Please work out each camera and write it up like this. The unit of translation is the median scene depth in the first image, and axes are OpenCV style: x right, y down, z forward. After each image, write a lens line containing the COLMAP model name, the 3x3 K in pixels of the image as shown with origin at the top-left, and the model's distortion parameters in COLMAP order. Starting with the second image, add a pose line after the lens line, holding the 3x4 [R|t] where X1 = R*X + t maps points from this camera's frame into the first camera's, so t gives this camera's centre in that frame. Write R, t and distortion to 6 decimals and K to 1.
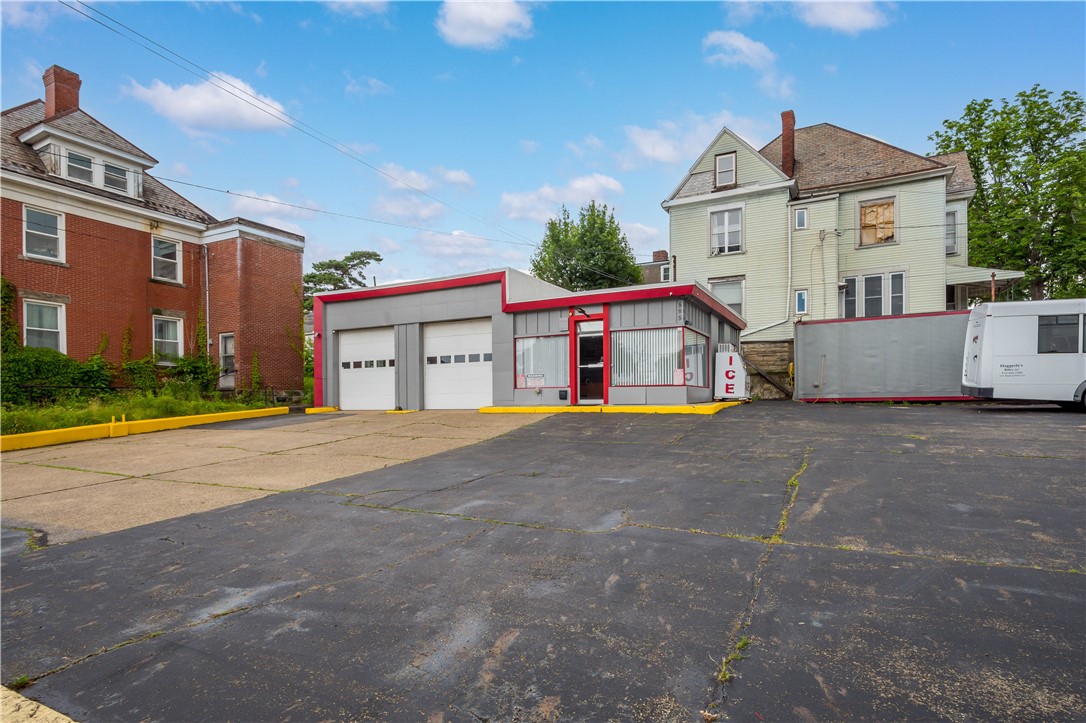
lens RADIAL K [[586.0, 0, 543.3], [0, 586.0, 410.0], [0, 0, 1]] dist [0.012181, -0.006010]
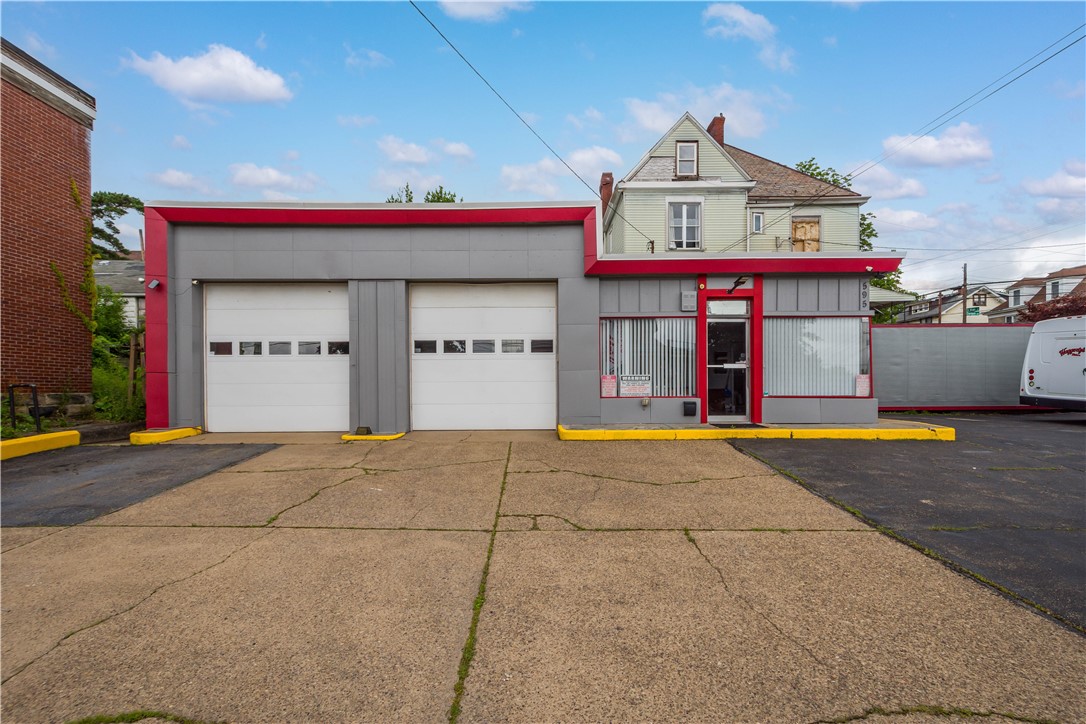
lens RADIAL K [[486.9, 0, 537.7], [0, 486.9, 397.2], [0, 0, 1]] dist [0.016757, -0.003337]
pose [[0.882251, 0.000805, 0.470779, -0.316477], [0.002460, 0.999977, -0.006320, -0.030591], [-0.470773, 0.006734, 0.882228, 0.511075]]
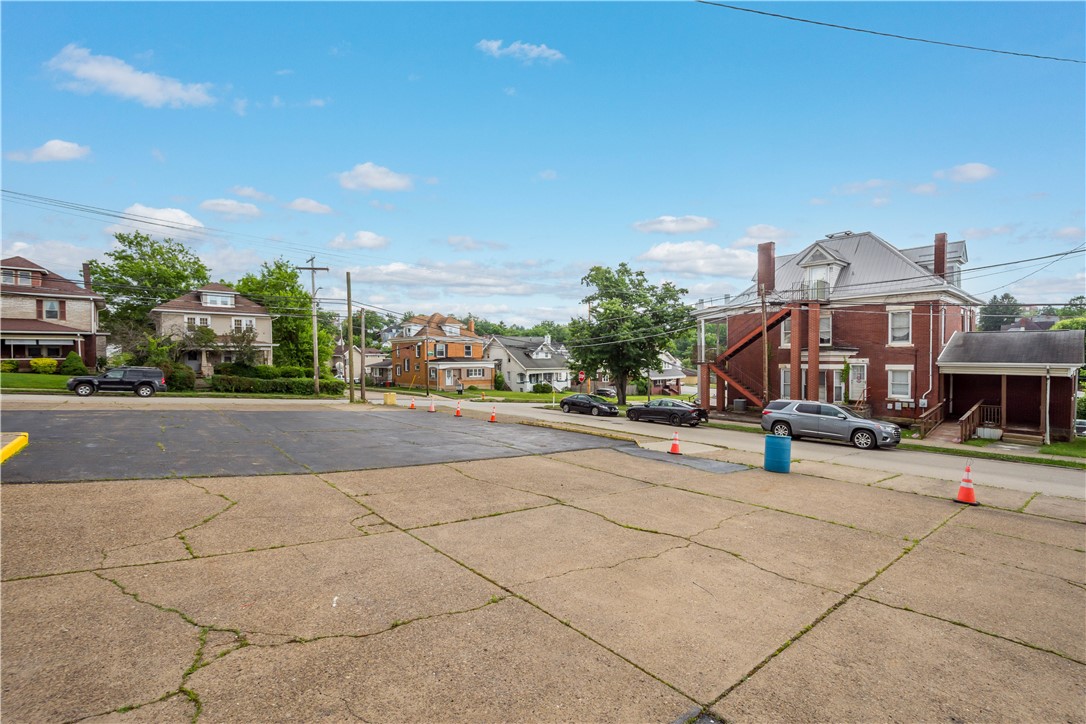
lens RADIAL K [[486.9, 0, 545.6], [0, 486.9, 359.8], [0, 0, 1]] dist [0.016757, -0.003337]
pose [[-0.933268, 0.006655, 0.359120, -0.414595], [0.013234, 0.999787, 0.015865, -0.075031], [-0.358937, 0.019559, -0.933157, 0.994569]]
